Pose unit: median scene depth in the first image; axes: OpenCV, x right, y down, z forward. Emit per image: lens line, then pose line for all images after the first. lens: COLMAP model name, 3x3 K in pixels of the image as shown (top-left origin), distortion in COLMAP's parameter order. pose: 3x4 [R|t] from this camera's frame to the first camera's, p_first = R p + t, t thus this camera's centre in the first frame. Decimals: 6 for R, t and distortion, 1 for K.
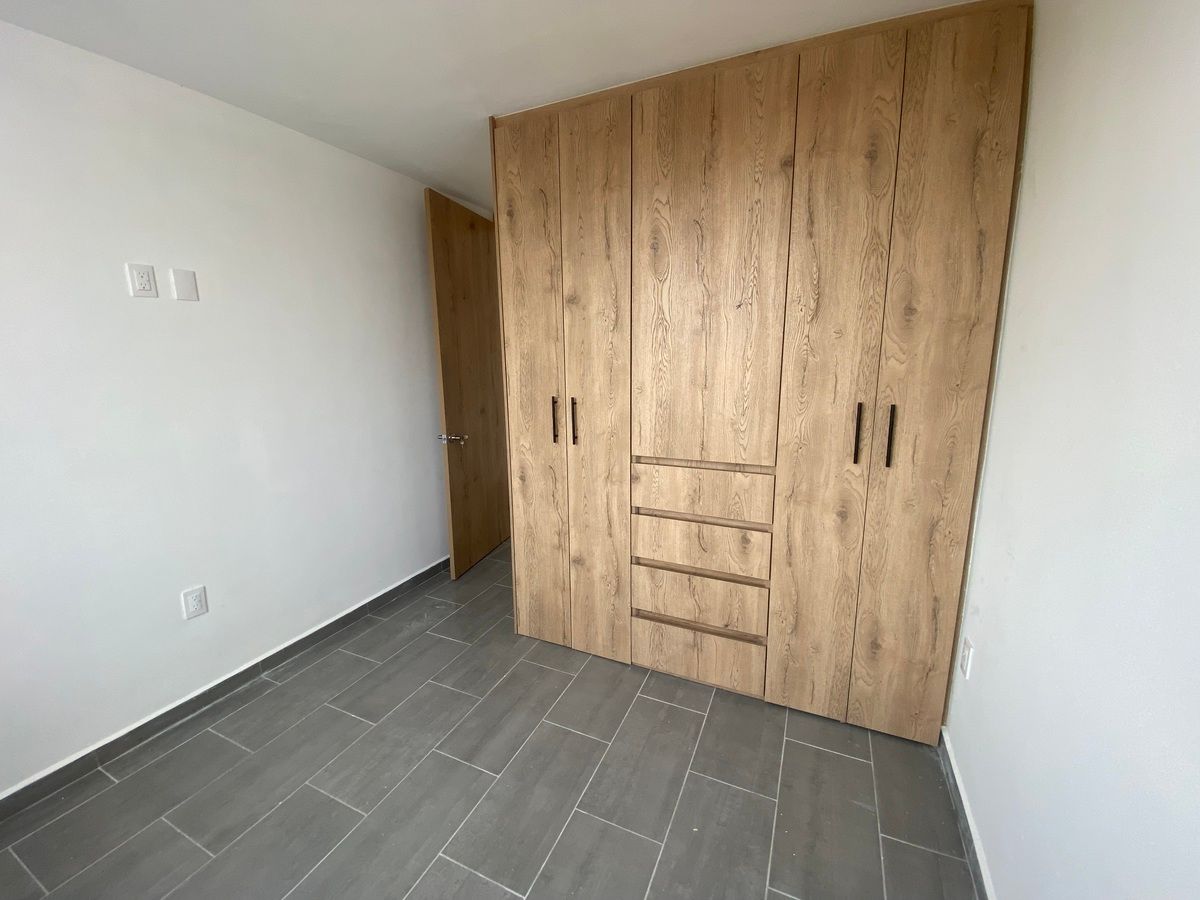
lens RADIAL K [[481.9, 0, 598.2], [0, 481.9, 446.0], [0, 0, 1]] dist [0.043746, -0.037221]
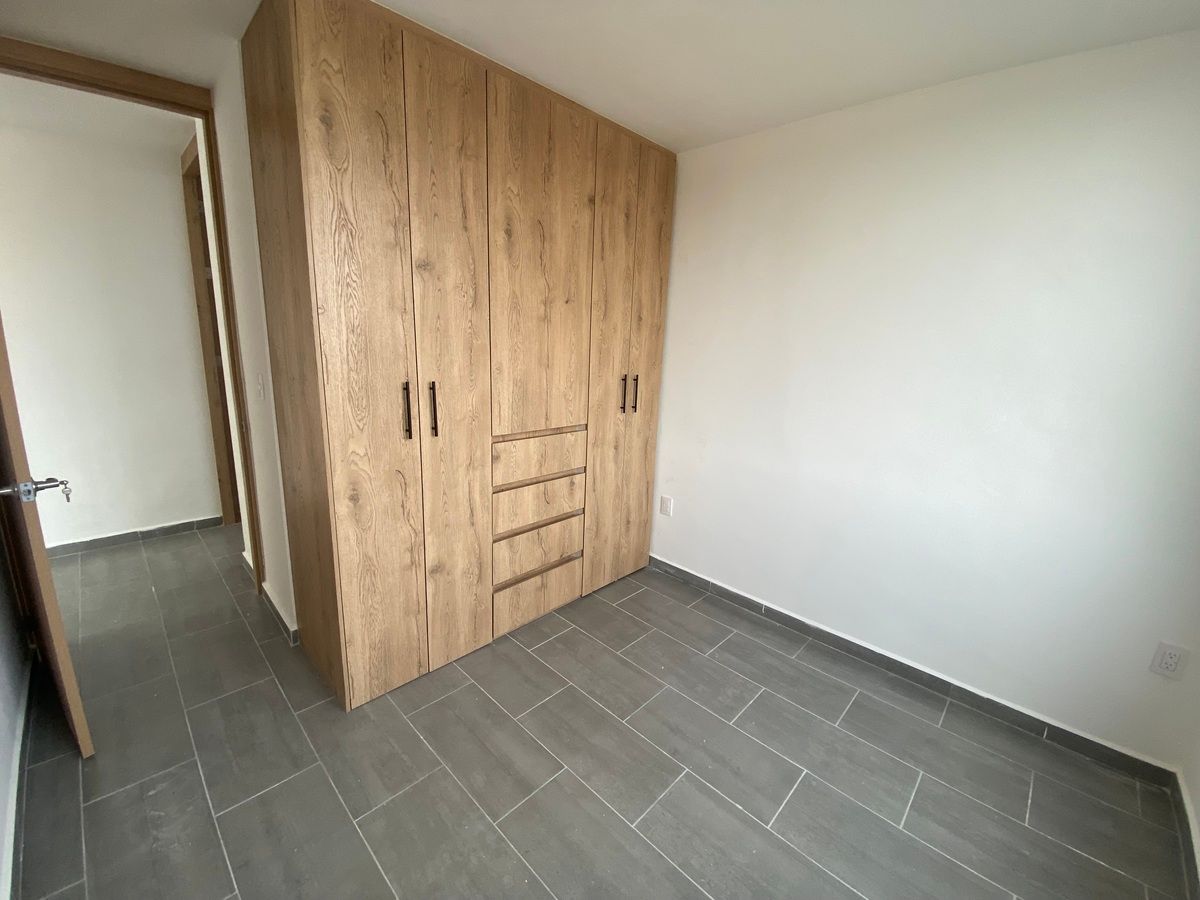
lens RADIAL K [[481.9, 0, 598.2], [0, 481.9, 446.0], [0, 0, 1]] dist [0.043746, -0.037221]
pose [[0.326990, -0.179589, 0.927807, -0.824405], [0.128320, 0.981122, 0.144684, -0.080937], [-0.936275, 0.071746, 0.343862, 0.462974]]
